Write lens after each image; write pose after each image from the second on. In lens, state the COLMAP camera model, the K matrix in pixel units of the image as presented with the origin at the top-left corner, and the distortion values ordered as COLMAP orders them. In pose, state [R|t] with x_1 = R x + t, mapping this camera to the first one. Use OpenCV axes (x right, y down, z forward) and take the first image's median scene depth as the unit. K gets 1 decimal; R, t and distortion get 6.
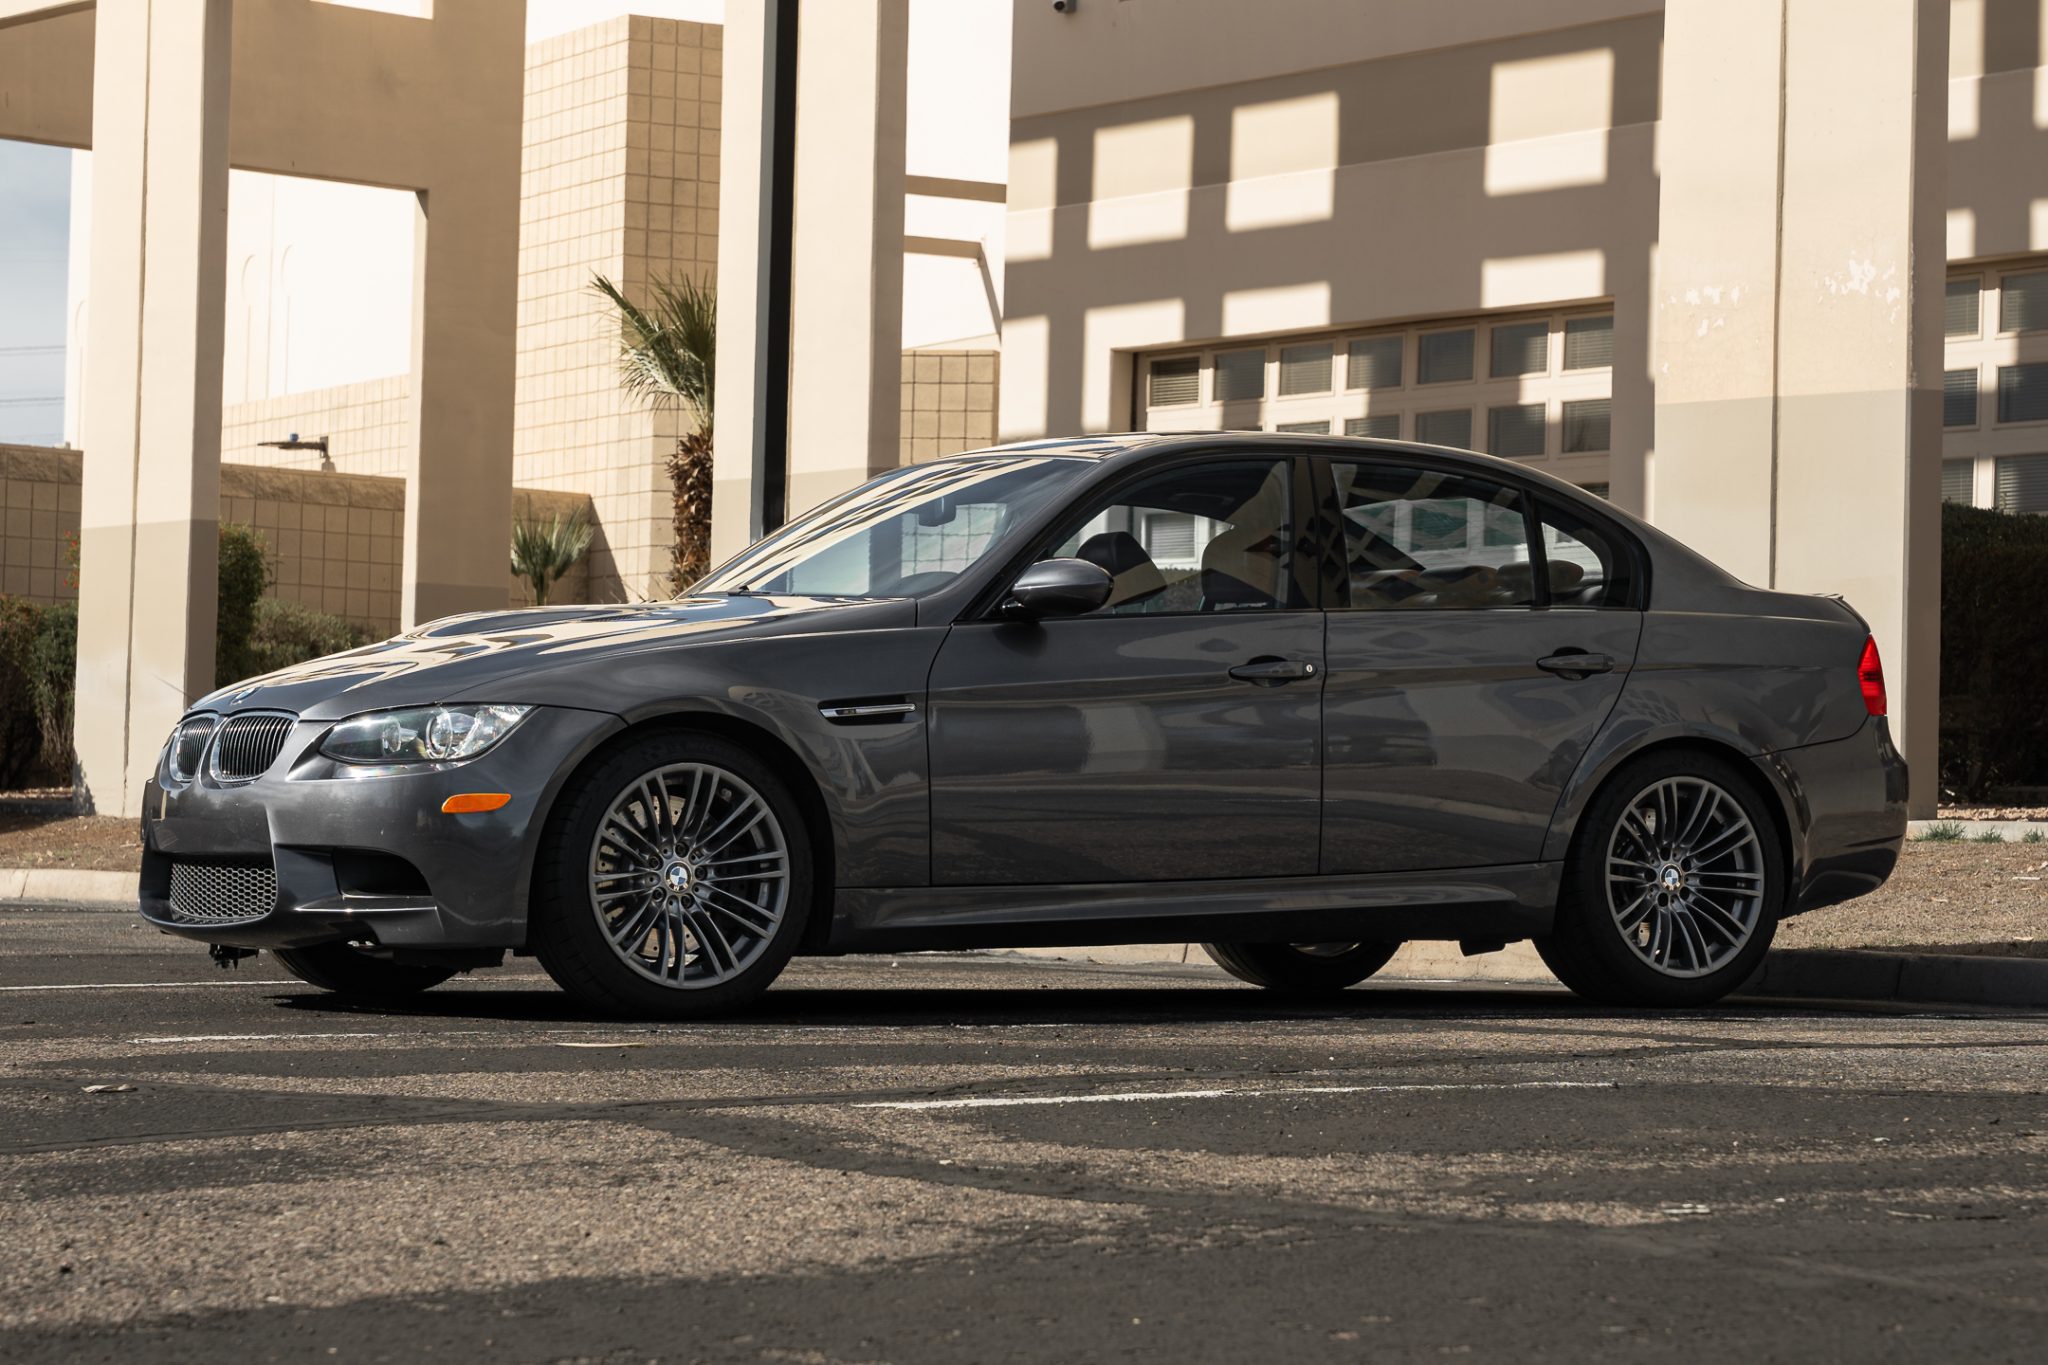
lens RADIAL K [[5263.2, 0, 1024.0], [0, 5263.2, 682.5], [0, 0, 1]] dist [0.054778, 0.545284]
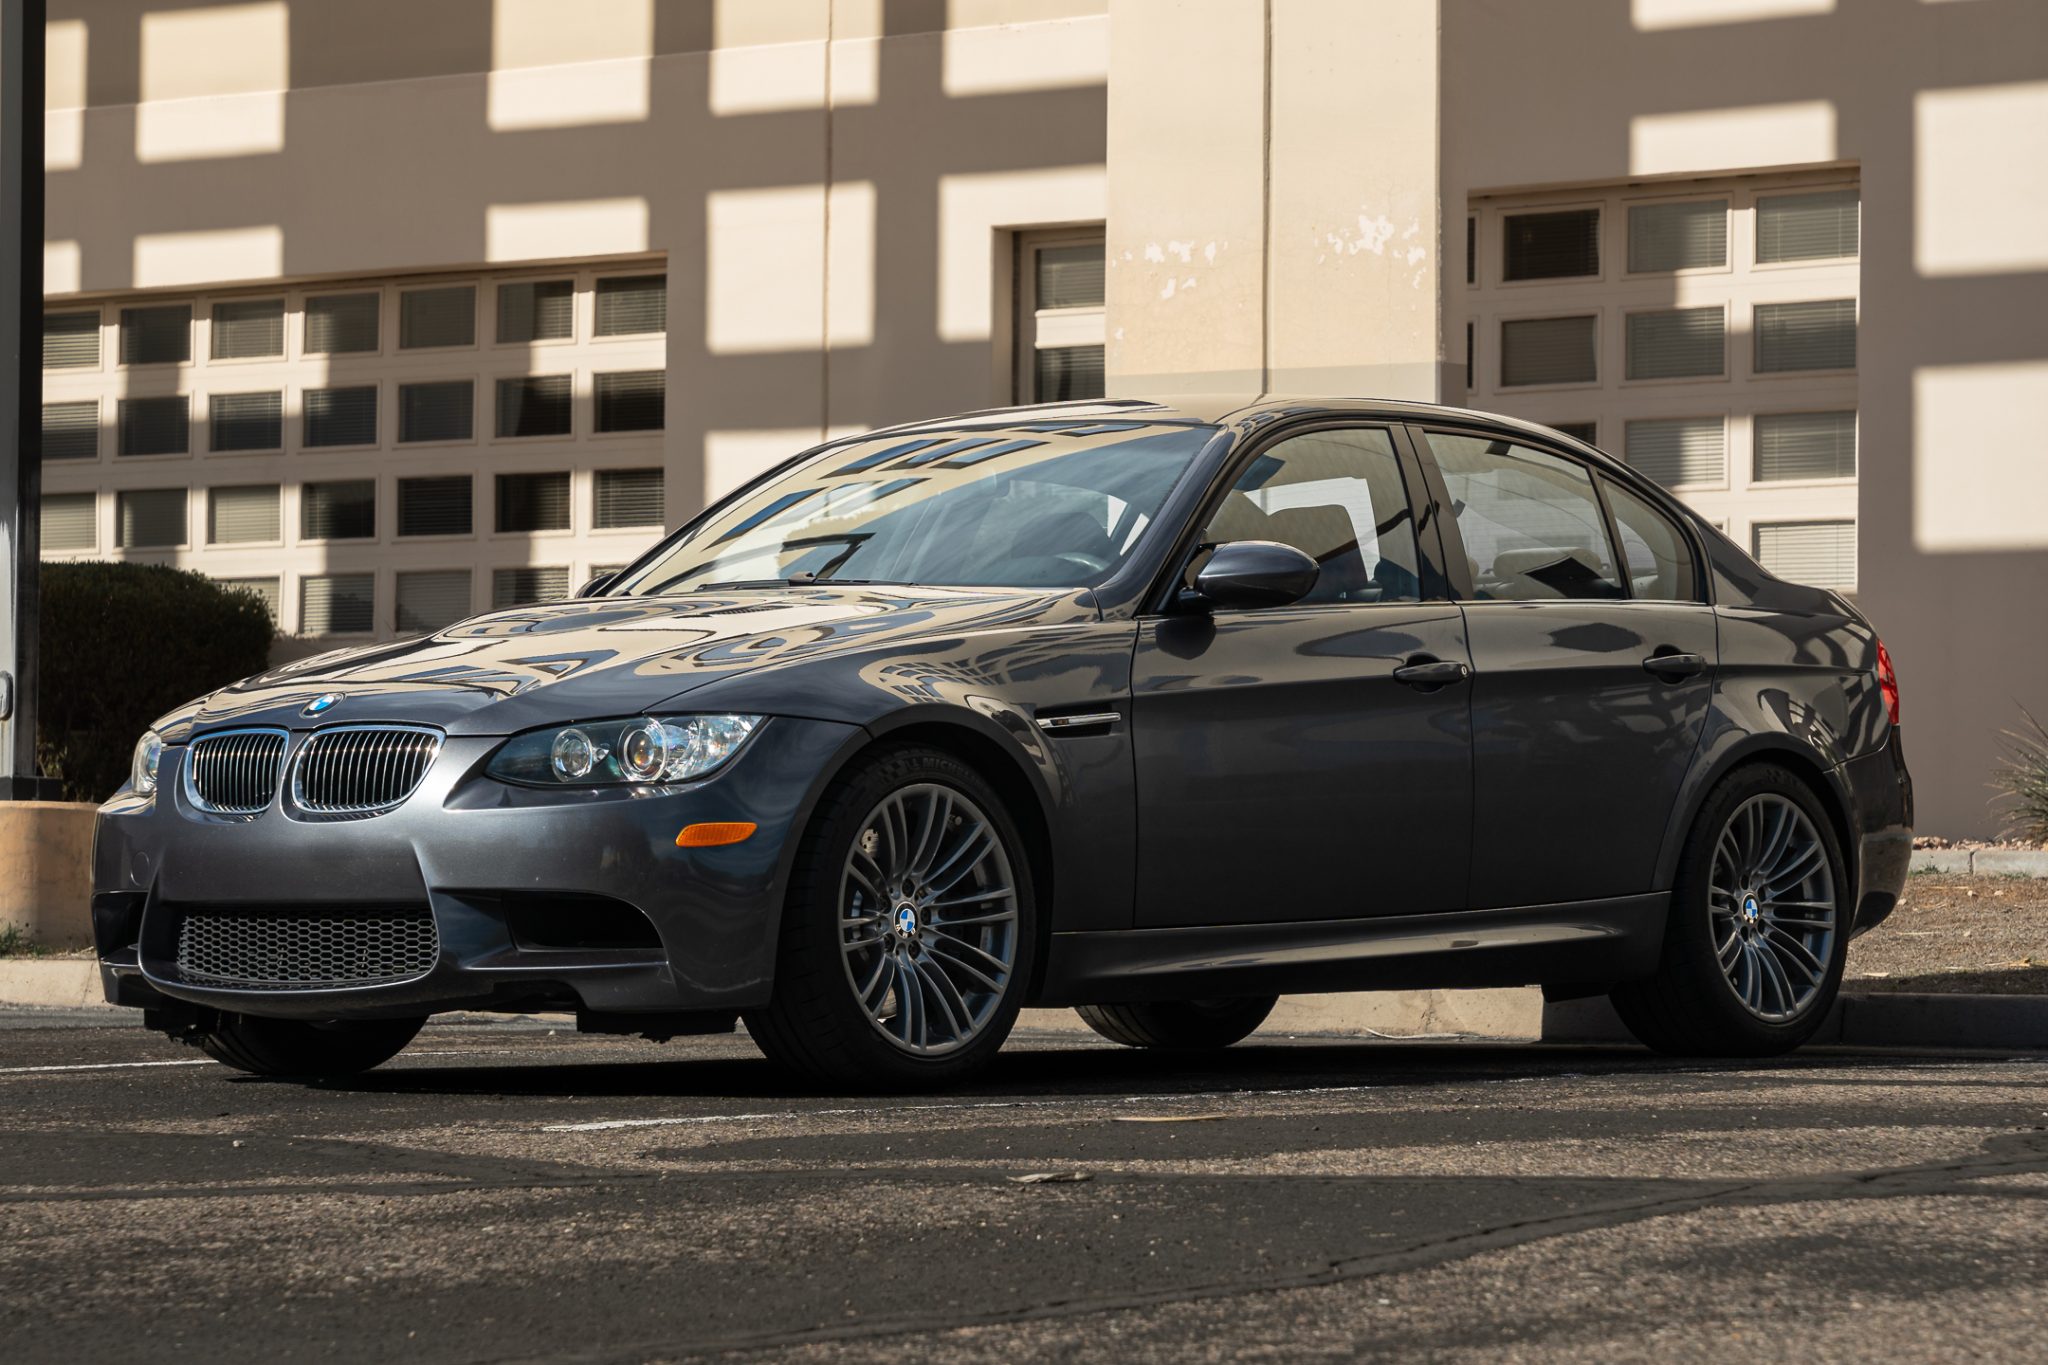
lens RADIAL K [[6048.9, 0, 1024.0], [0, 6048.9, 682.5], [0, 0, 1]] dist [0.327497, -0.393390]
pose [[0.944564, -0.002114, 0.328321, -0.232094], [0.003440, 0.999988, -0.003458, 0.001650], [-0.328310, 0.004395, 0.944560, 0.057310]]
